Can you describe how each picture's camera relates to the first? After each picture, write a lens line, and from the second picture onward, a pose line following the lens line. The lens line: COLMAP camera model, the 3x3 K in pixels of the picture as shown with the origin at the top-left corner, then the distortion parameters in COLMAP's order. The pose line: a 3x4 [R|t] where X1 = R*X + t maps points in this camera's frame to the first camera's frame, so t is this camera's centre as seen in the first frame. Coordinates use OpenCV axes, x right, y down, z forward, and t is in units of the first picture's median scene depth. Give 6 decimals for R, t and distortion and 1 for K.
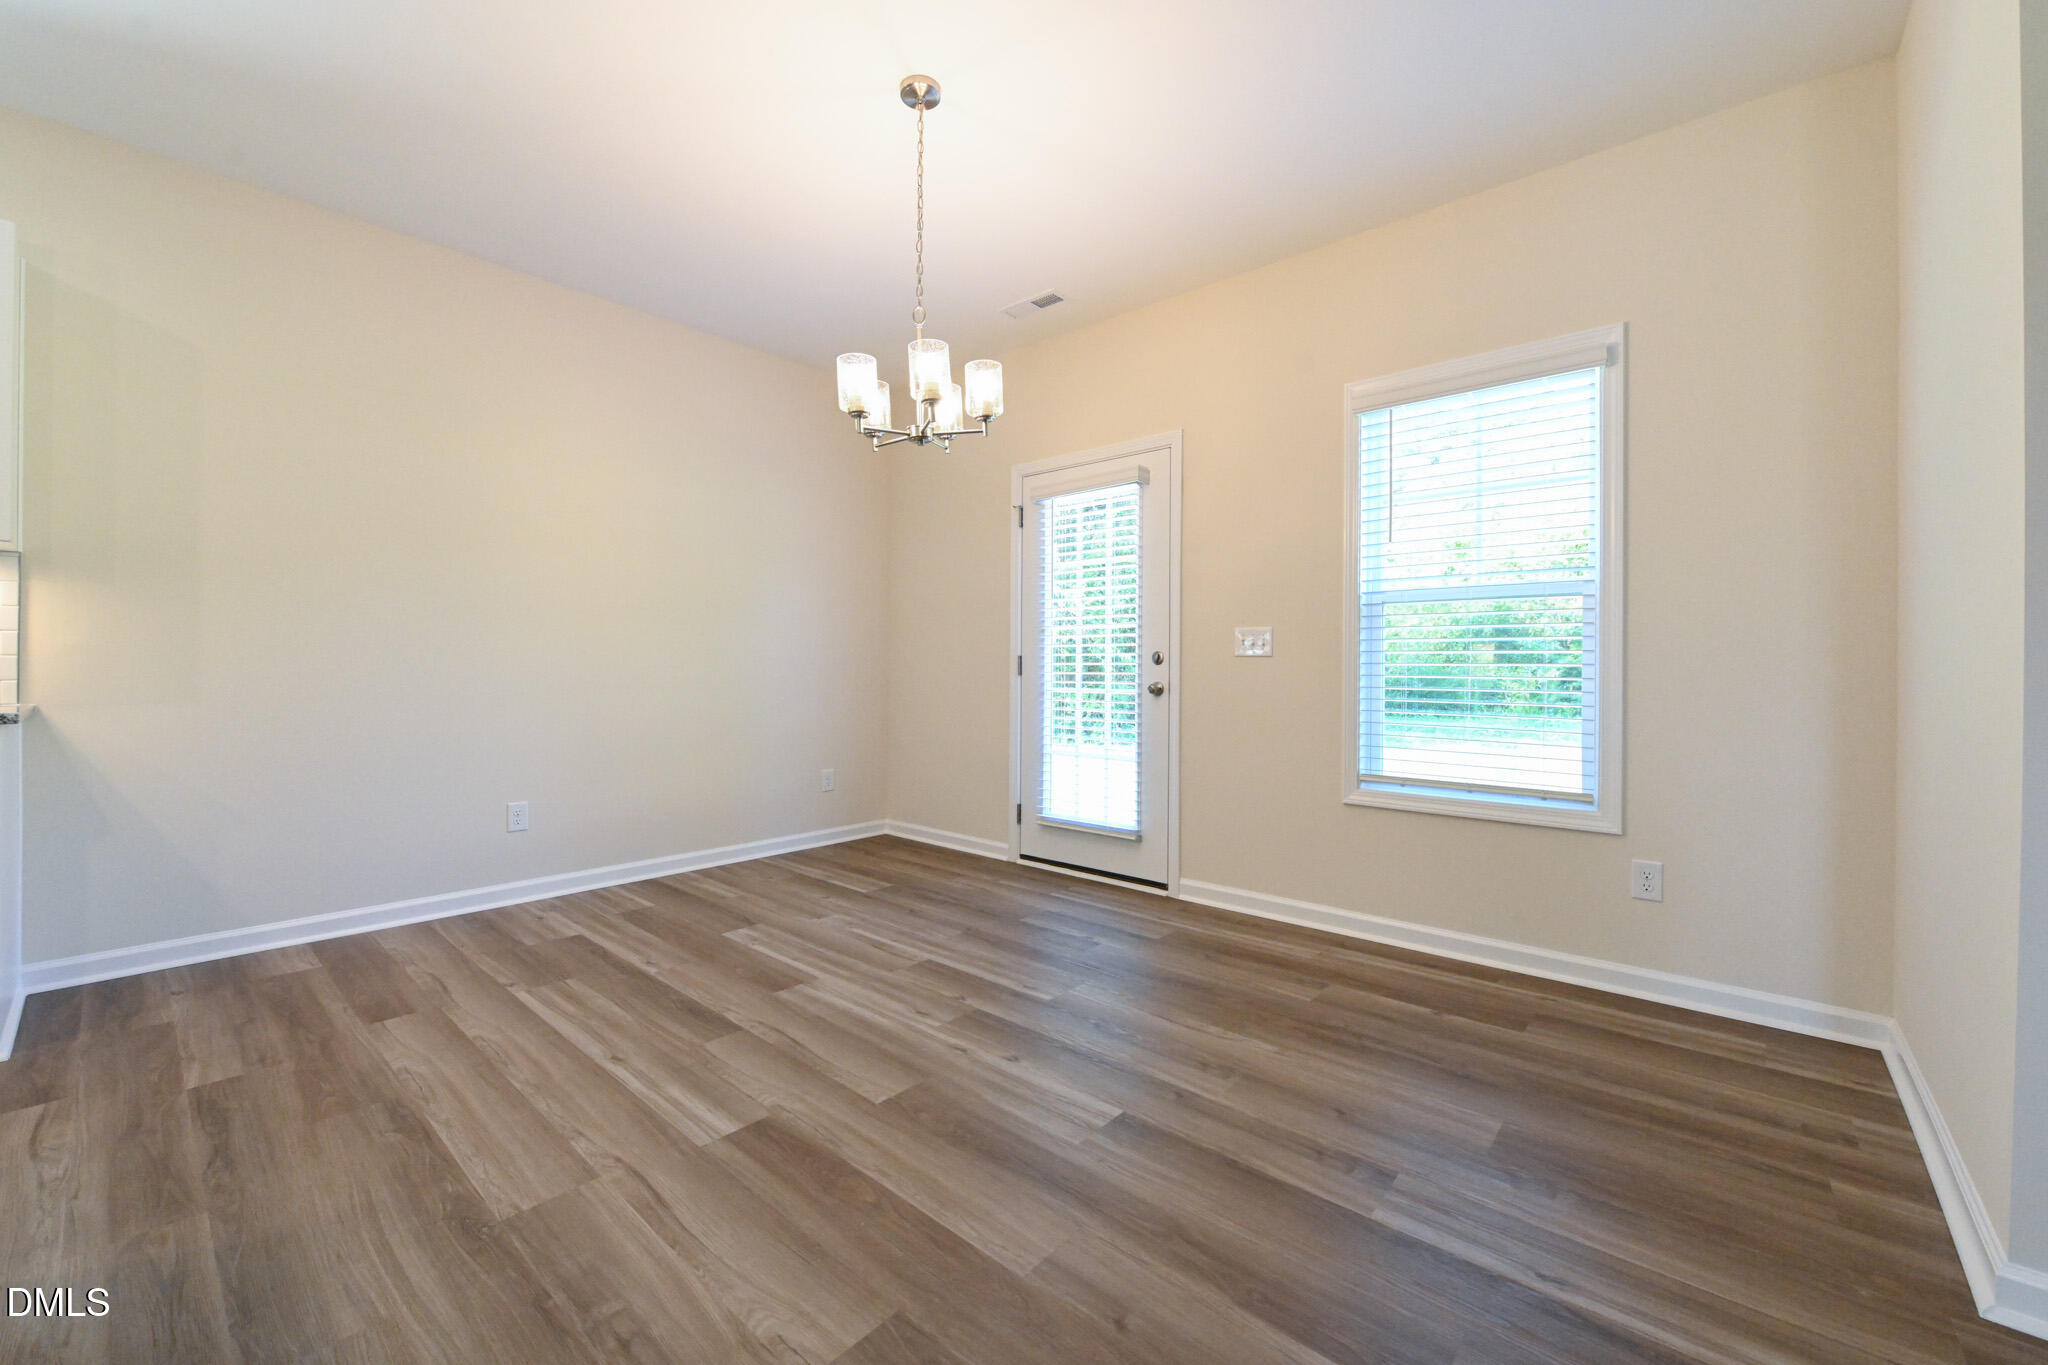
lens RADIAL K [[809.4, 0, 1028.0], [0, 809.4, 670.5], [0, 0, 1]] dist [-0.008204, -0.000932]
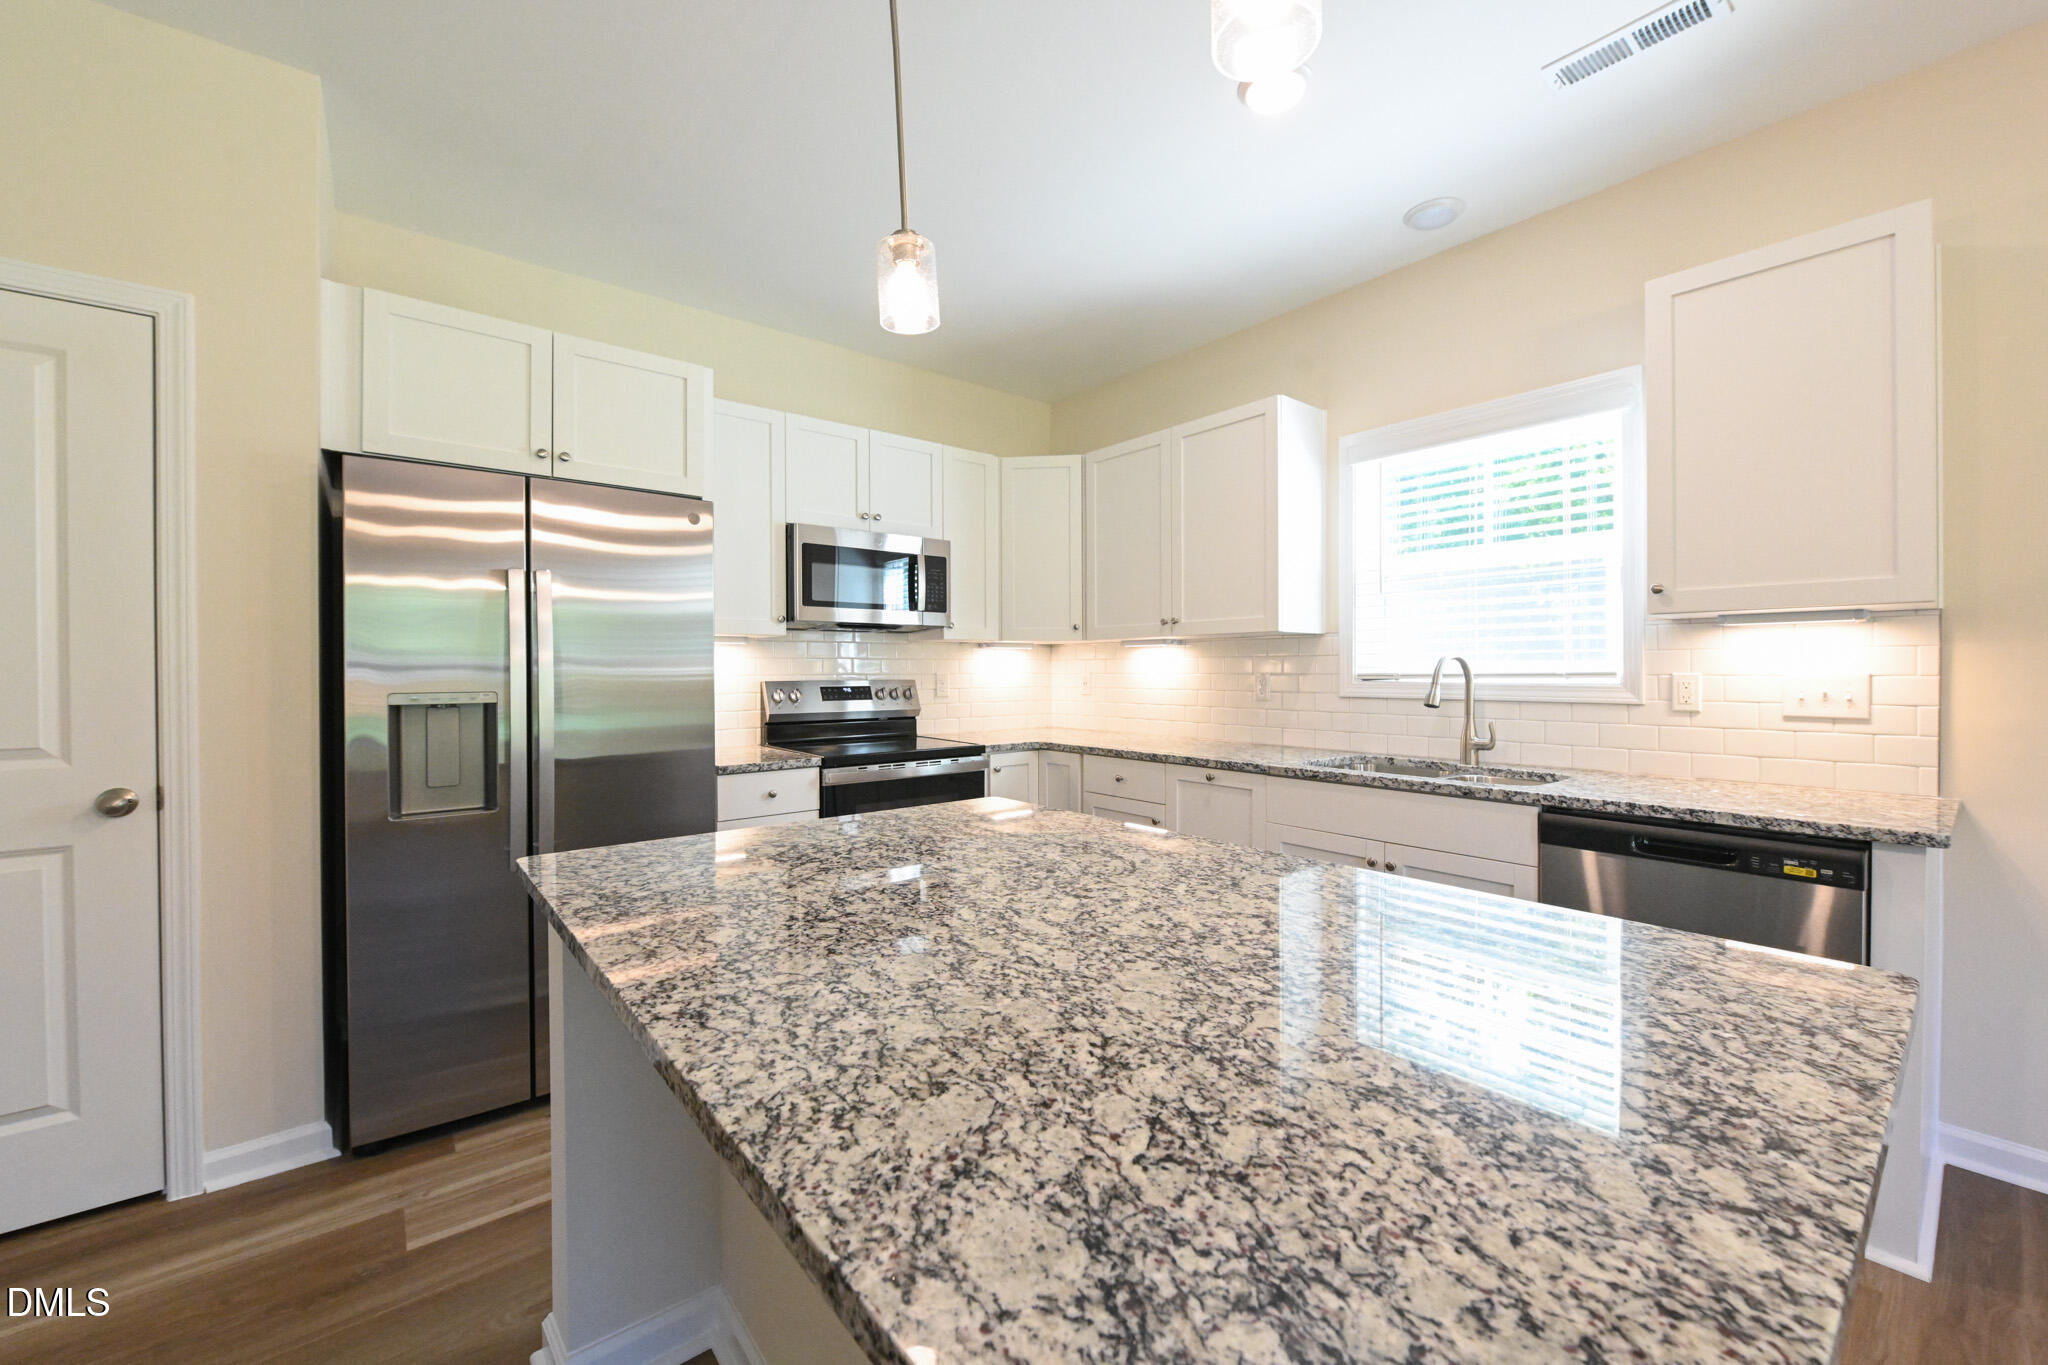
lens RADIAL K [[809.4, 0, 1024.2], [0, 809.4, 671.9], [0, 0, 1]] dist [-0.008204, -0.000932]
pose [[-0.166847, -0.004551, -0.985972, -0.296863], [-0.000945, 0.999990, -0.004456, -0.075016], [0.985982, 0.000188, -0.166850, 0.208840]]
